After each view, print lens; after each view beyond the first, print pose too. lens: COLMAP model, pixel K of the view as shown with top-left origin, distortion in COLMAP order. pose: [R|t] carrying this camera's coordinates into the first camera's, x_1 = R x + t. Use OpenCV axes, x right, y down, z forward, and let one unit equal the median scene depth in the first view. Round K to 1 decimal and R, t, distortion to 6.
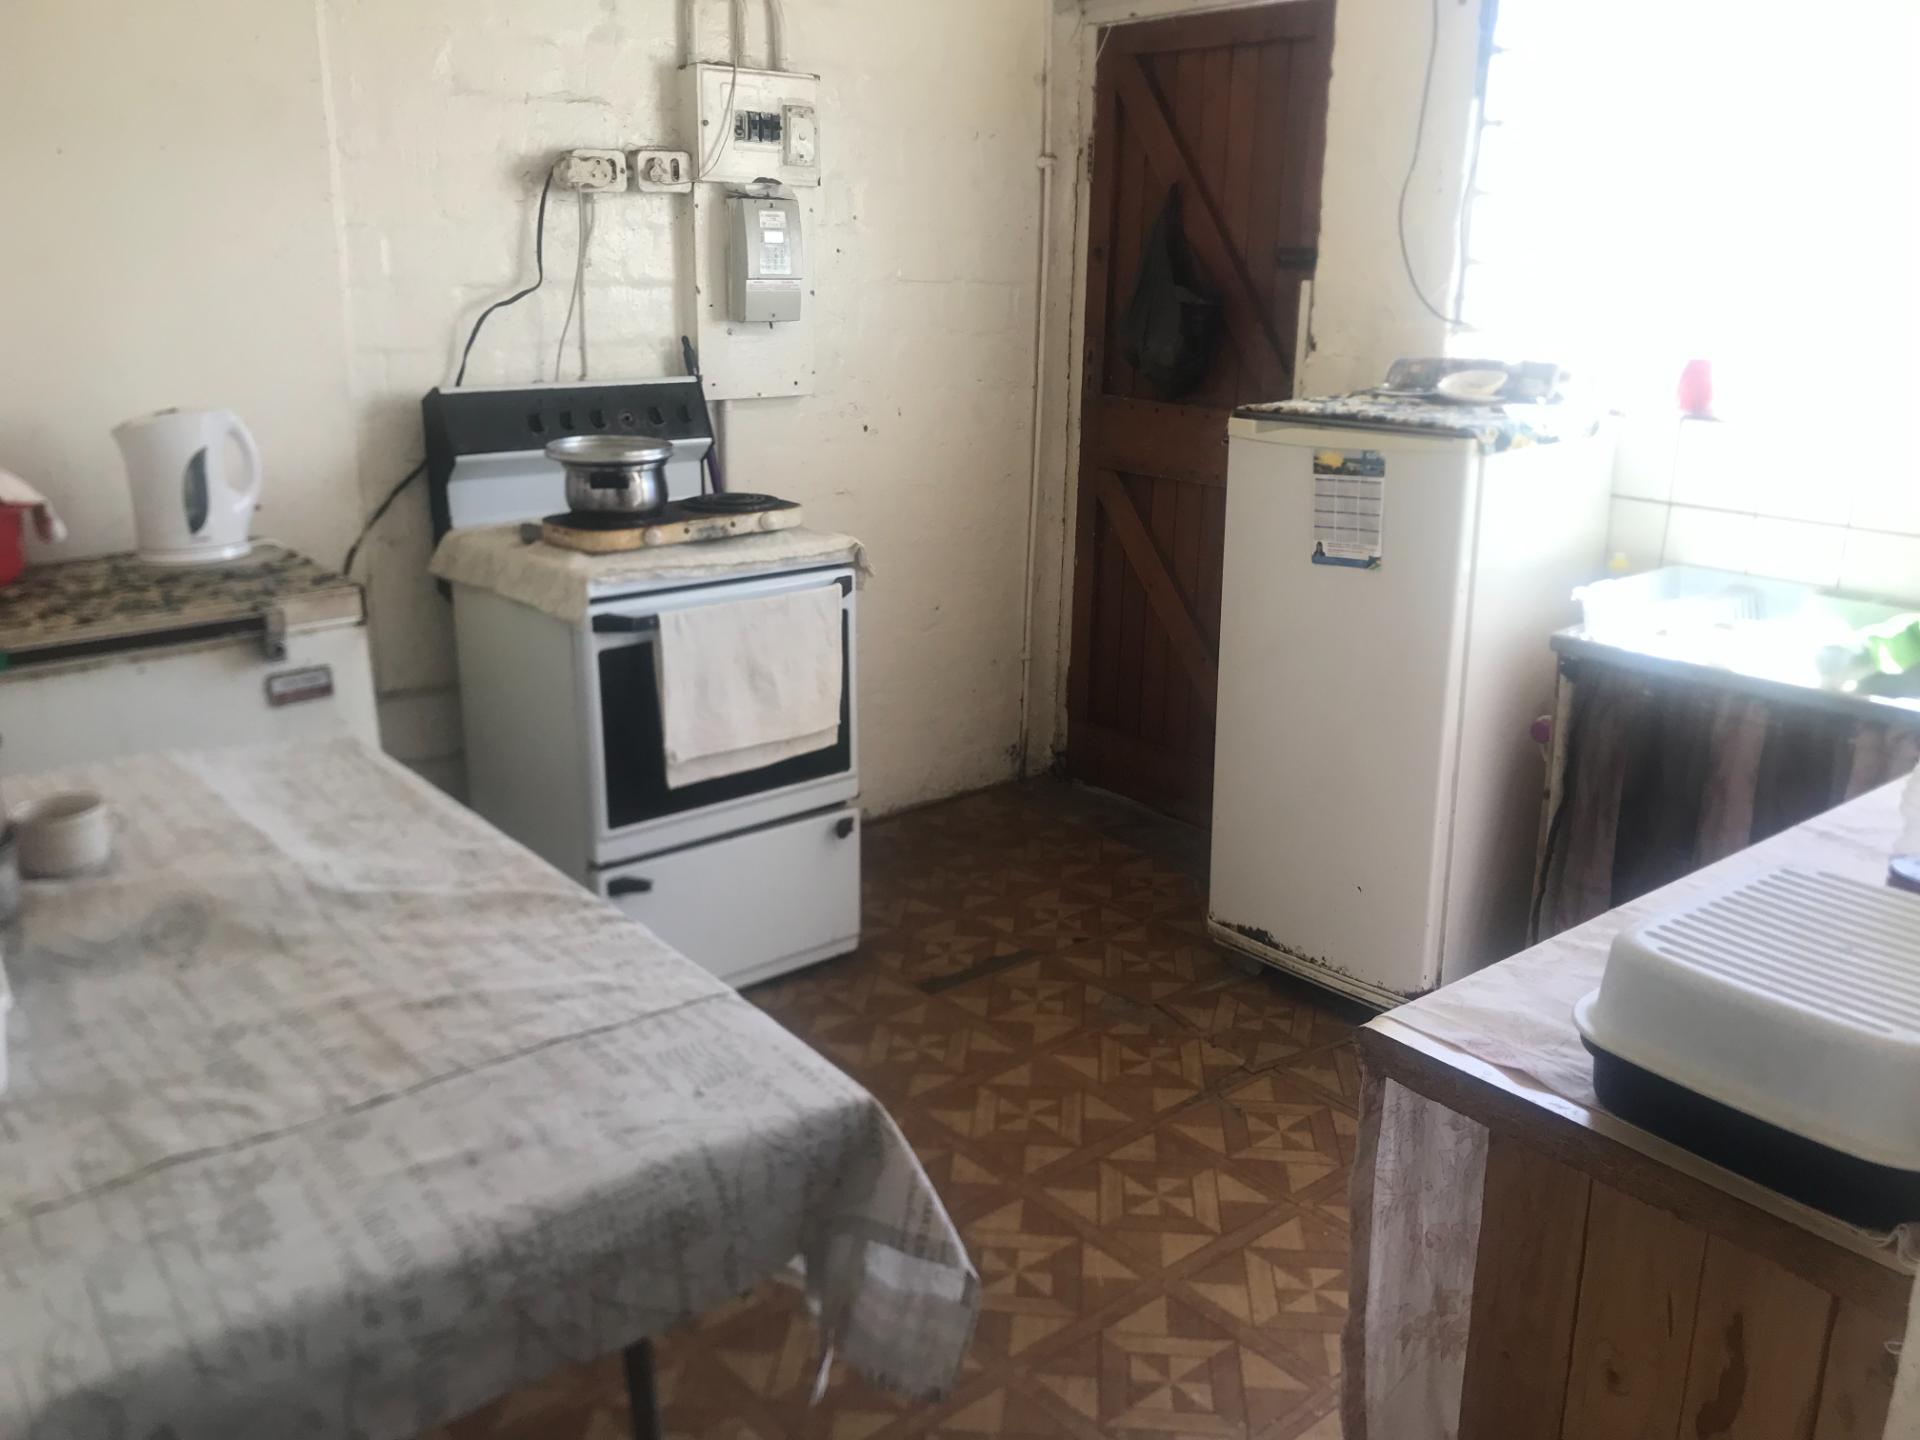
lens RADIAL K [[1579.1, 0, 960.8], [0, 1579.1, 633.2], [0, 0, 1]] dist [0.028959, -0.073310]
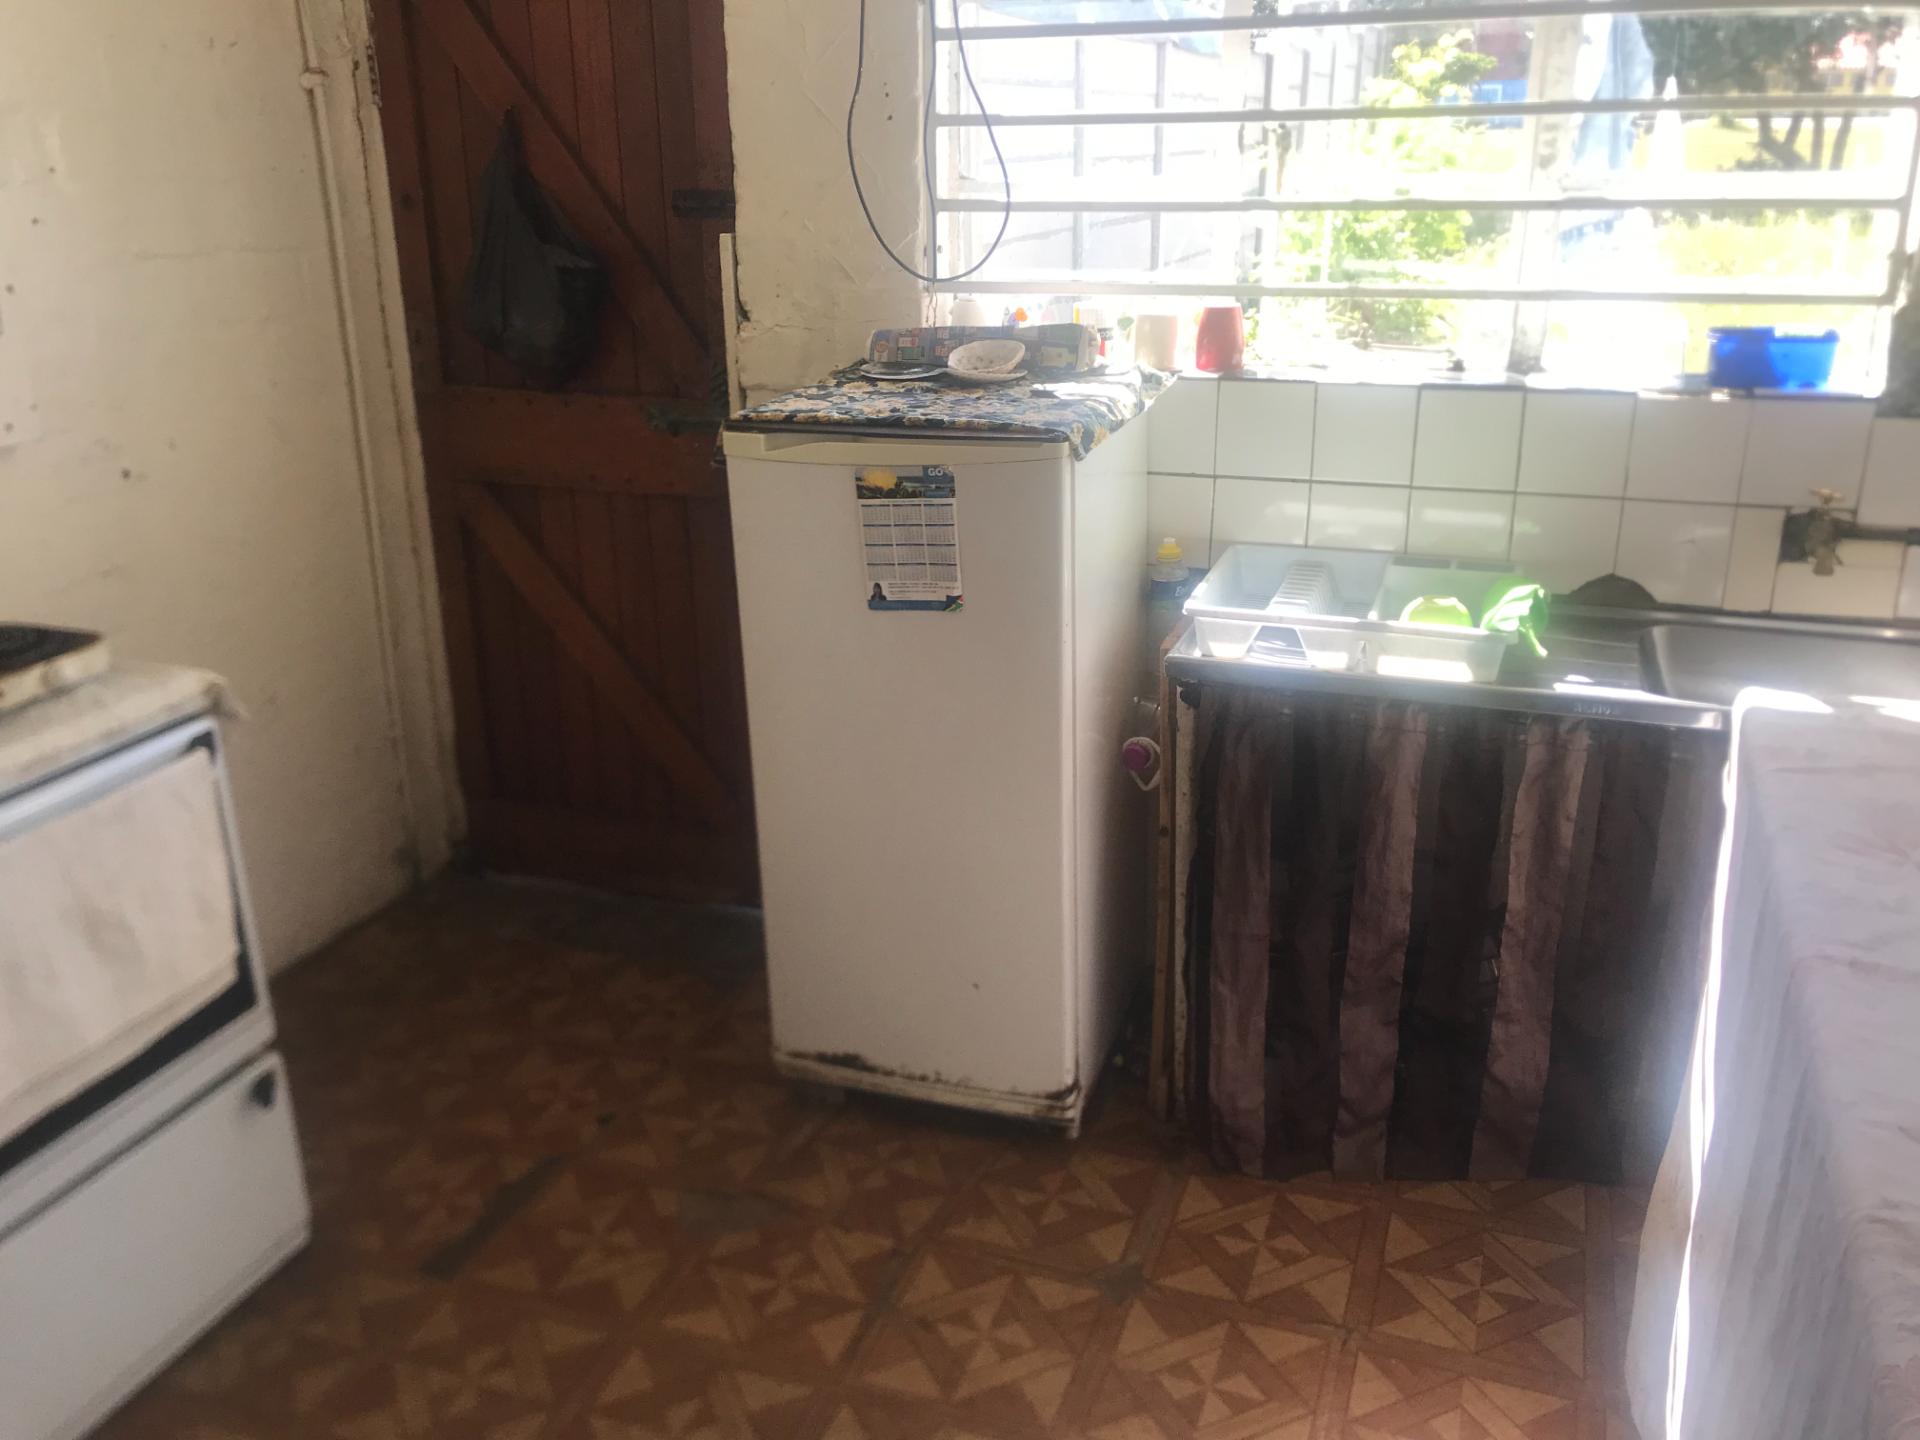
lens RADIAL K [[1579.1, 0, 960.8], [0, 1579.1, 633.2], [0, 0, 1]] dist [0.028959, -0.073310]
pose [[0.863457, -0.176916, 0.472379, -0.104855], [0.145219, 0.984014, 0.103089, -0.099583], [-0.483066, -0.020414, 0.875346, 0.264697]]
